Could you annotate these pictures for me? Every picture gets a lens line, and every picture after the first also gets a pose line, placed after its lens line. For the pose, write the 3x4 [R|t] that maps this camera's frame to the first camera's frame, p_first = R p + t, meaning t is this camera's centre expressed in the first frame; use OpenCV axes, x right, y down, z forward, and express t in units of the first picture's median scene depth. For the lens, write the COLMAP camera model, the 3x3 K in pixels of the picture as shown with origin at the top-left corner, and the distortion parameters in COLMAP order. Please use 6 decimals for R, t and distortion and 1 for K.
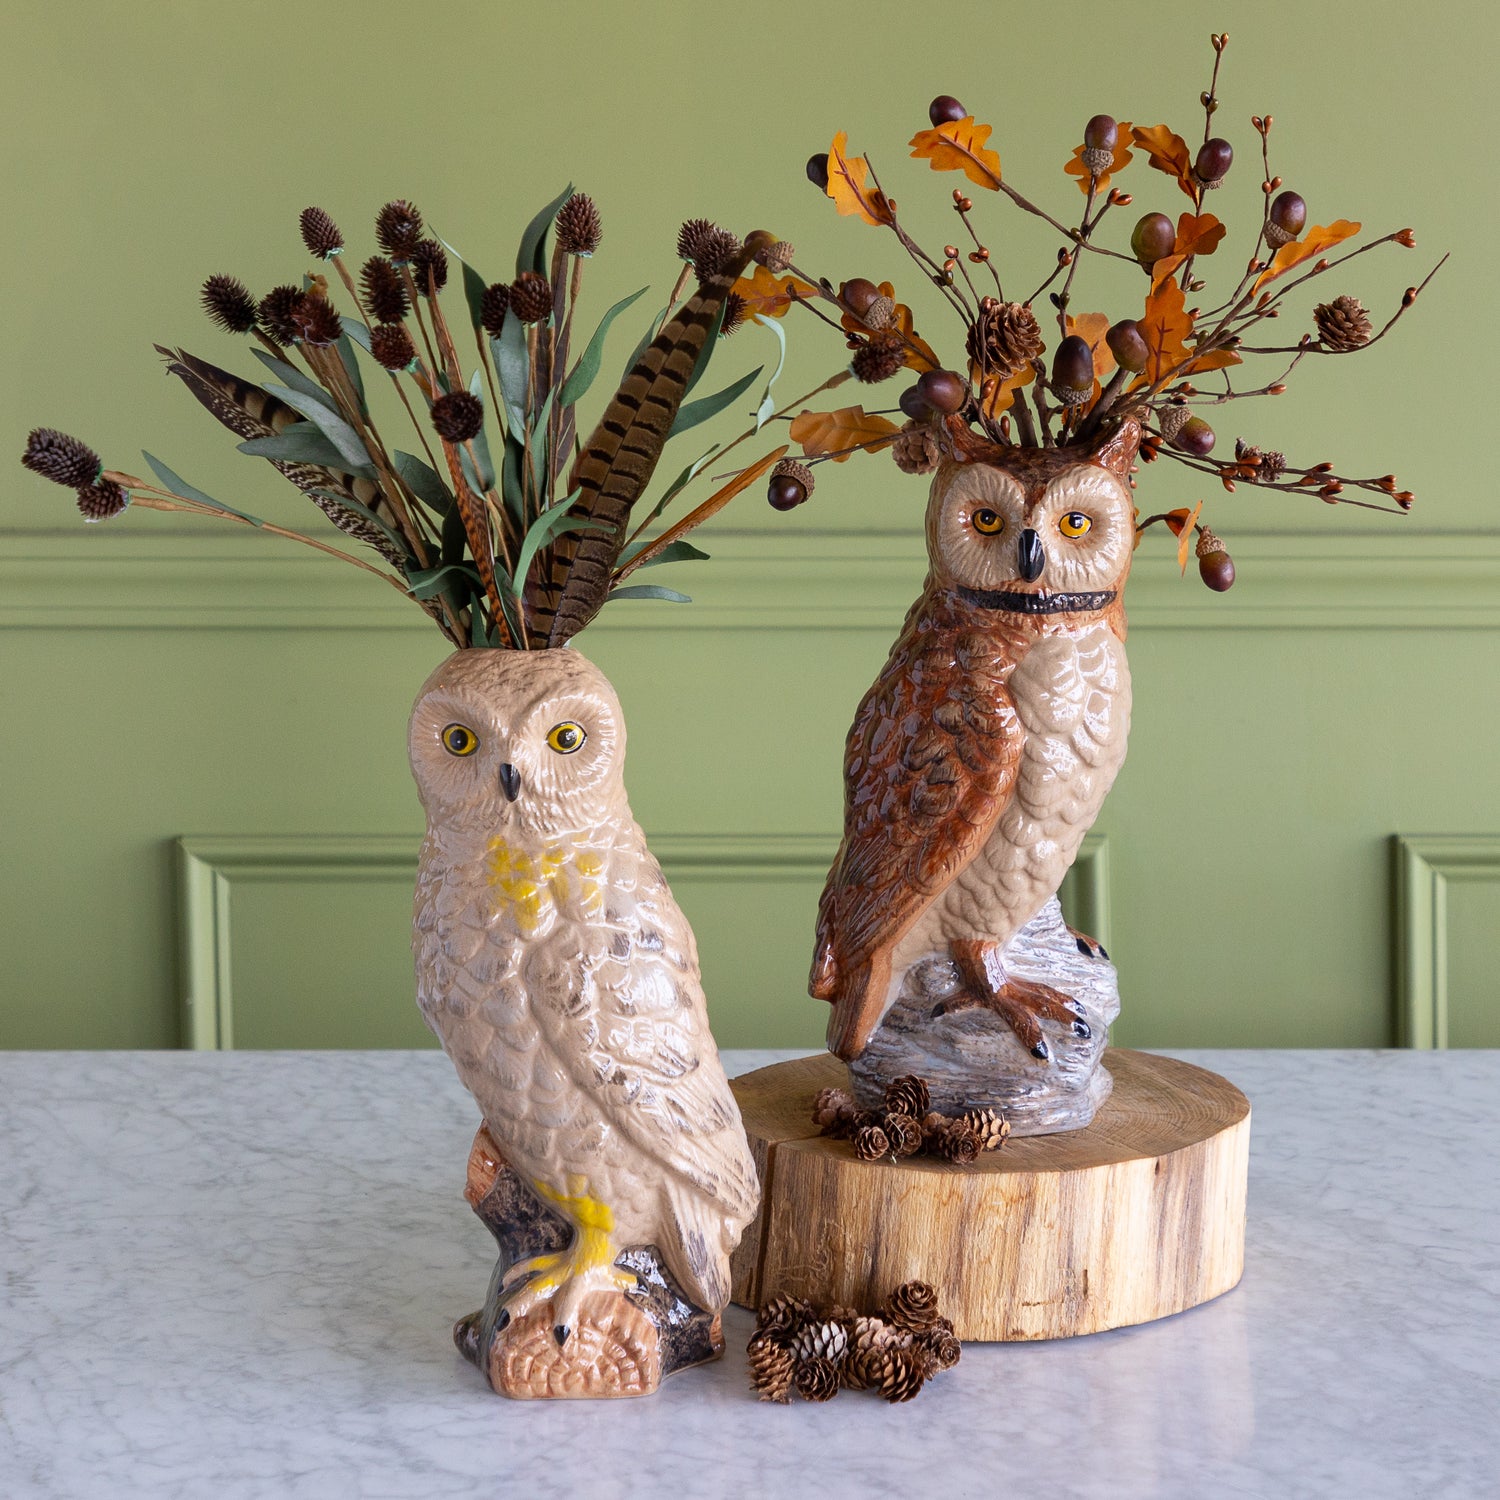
lens RADIAL K [[4810.8, 0, 819.1], [0, 4810.8, 585.0], [0, 0, 1]] dist [0.078849, -1.226355]
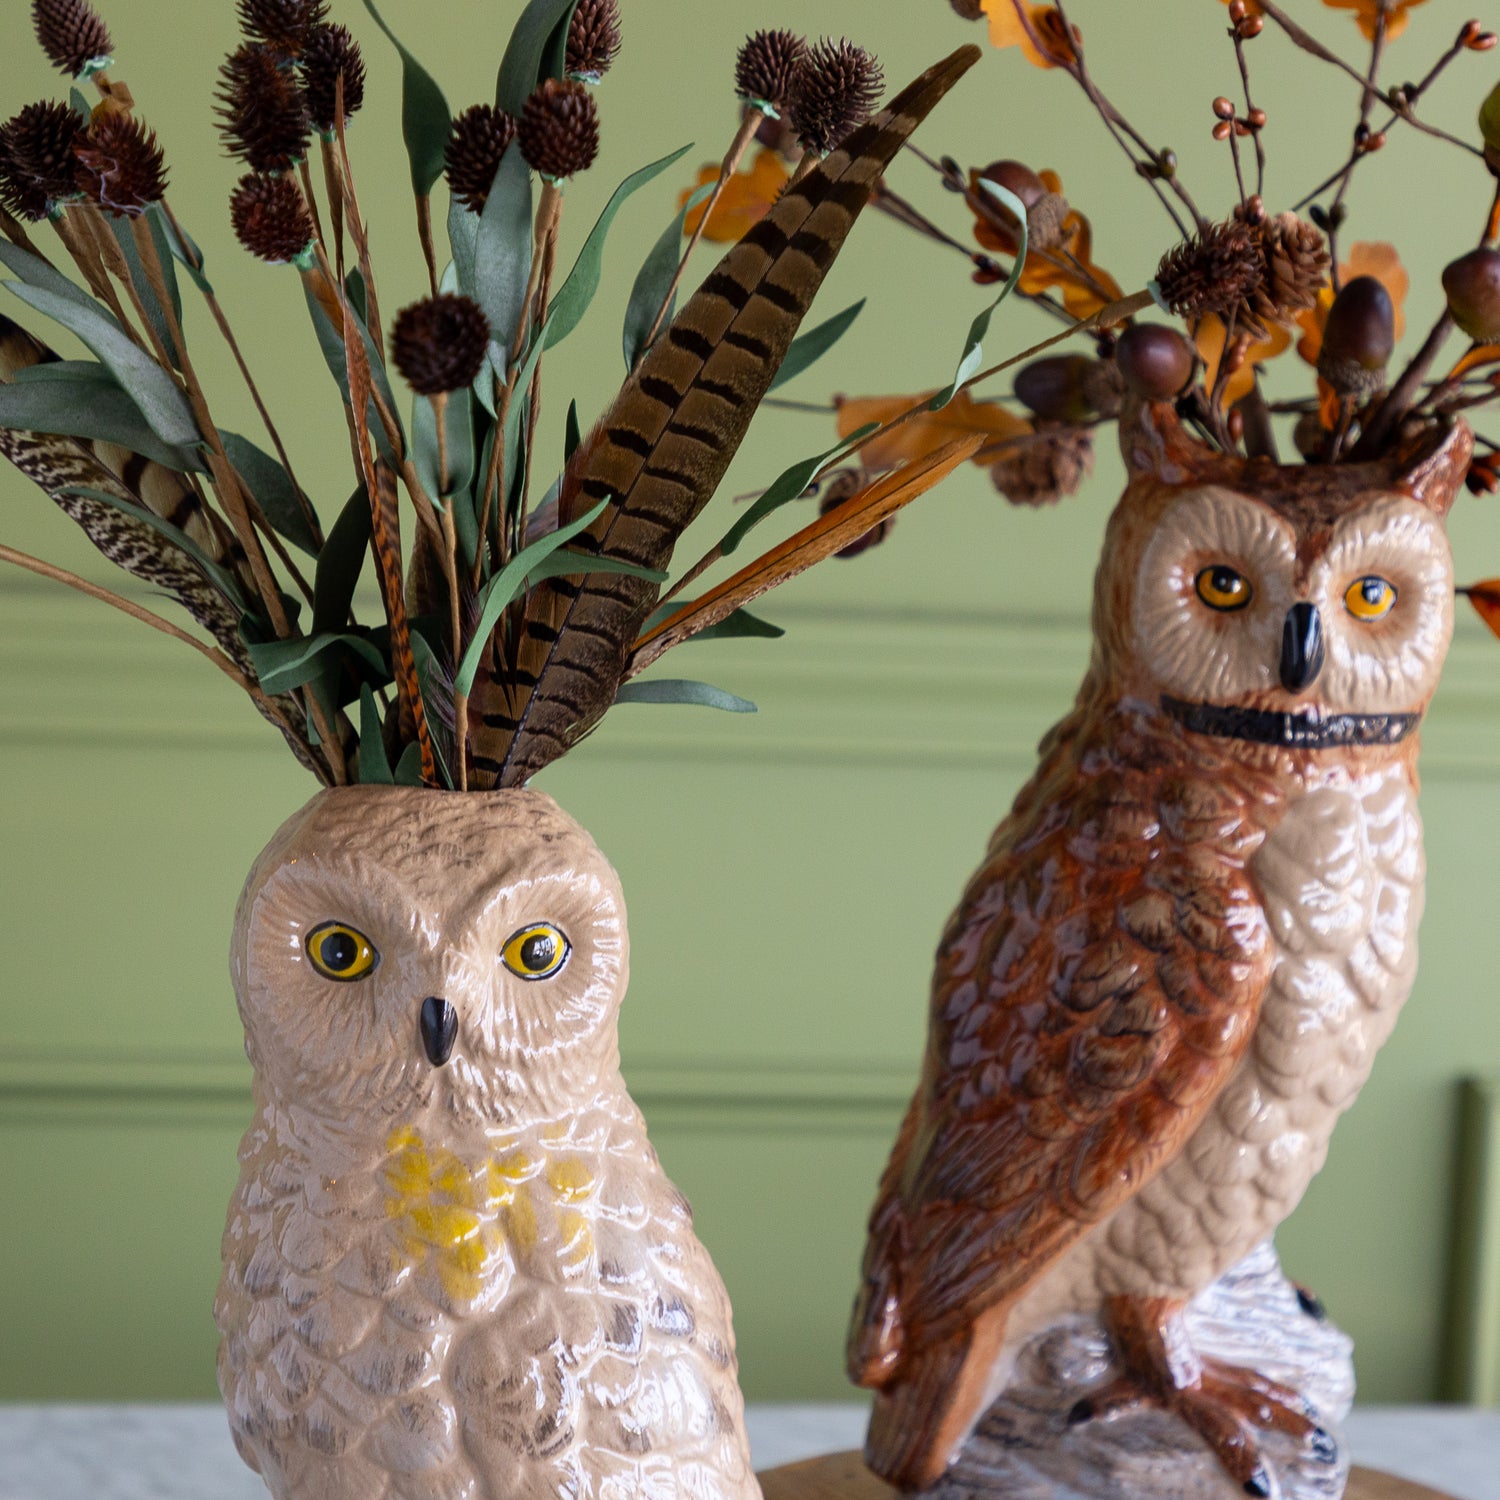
lens RADIAL K [[4499.6, 0, 753.2], [0, 4499.6, 753.0], [0, 0, 1]] dist [0.080578, -0.740839]
pose [[0.986718, 0.026728, 0.160231, -0.110431], [-0.029046, 0.999504, 0.012144, 0.001954], [-0.159827, -0.016637, 0.987005, 0.482047]]
